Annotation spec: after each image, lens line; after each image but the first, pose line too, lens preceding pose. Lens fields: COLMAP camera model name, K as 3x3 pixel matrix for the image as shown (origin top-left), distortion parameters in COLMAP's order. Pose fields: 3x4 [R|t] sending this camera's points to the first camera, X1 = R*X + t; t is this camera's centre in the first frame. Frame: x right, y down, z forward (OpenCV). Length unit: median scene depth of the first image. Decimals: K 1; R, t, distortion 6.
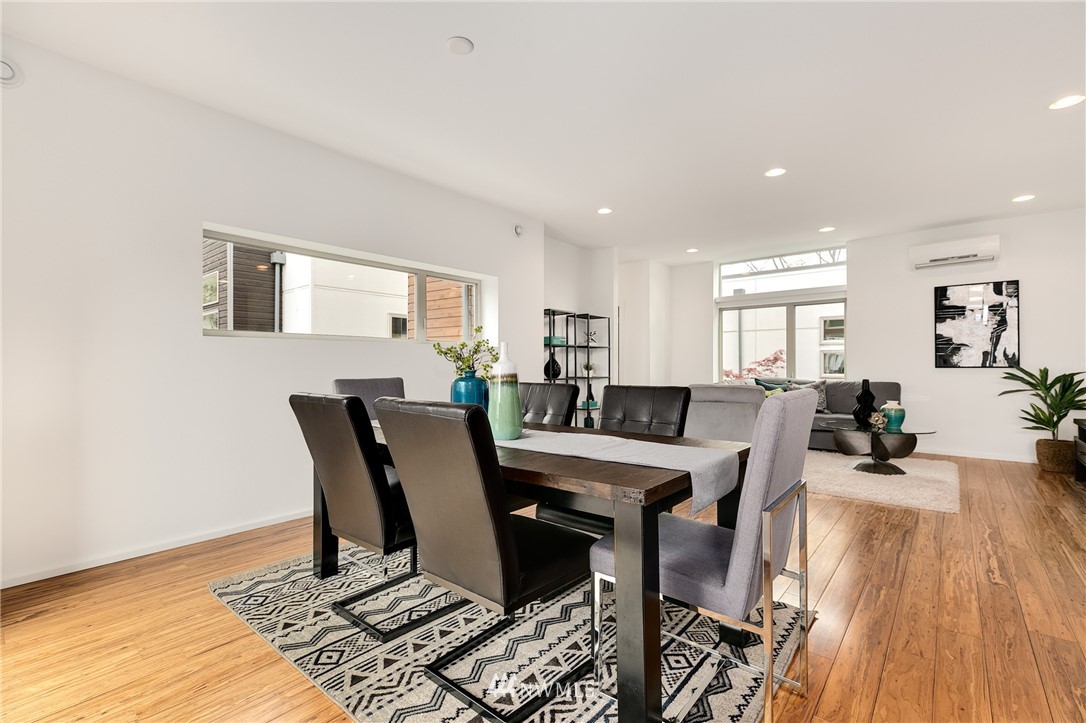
lens RADIAL K [[486.7, 0, 545.4], [0, 486.7, 361.6], [0, 0, 1]] dist [0.001511, -0.000309]
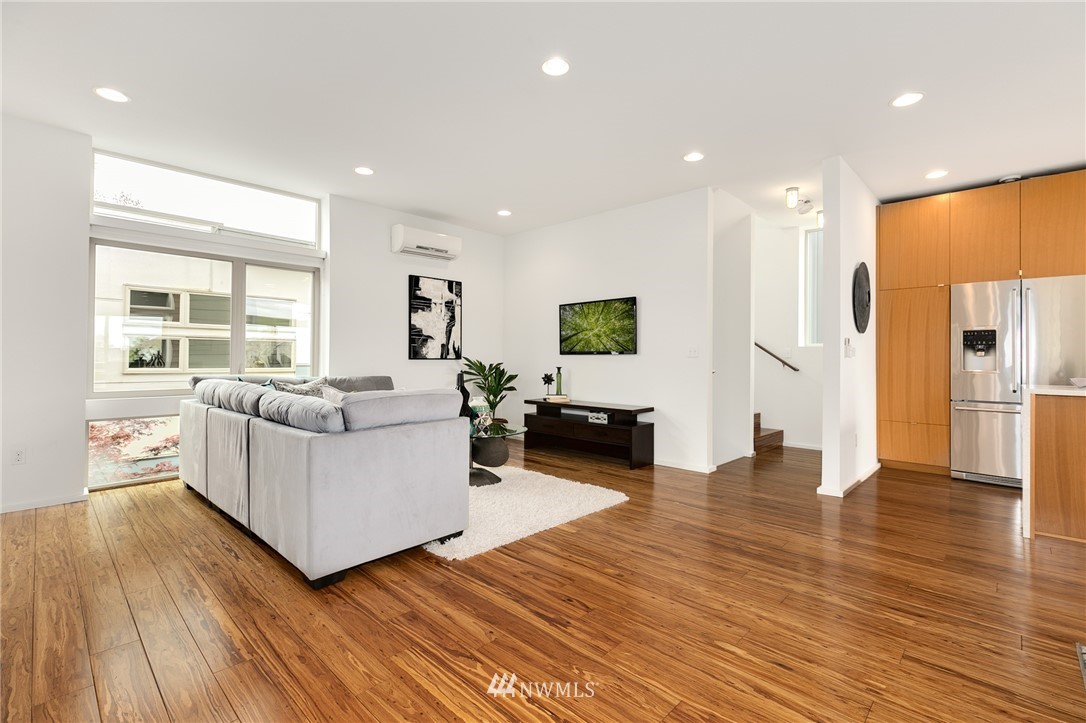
lens RADIAL K [[486.7, 0, 539.6], [0, 486.7, 357.7], [0, 0, 1]] dist [0.001511, -0.000309]
pose [[0.061573, 0.000513, 0.998102, -0.142824], [-0.016914, 0.999857, 0.000530, 0.004990], [-0.997959, -0.016915, 0.061573, 0.709830]]
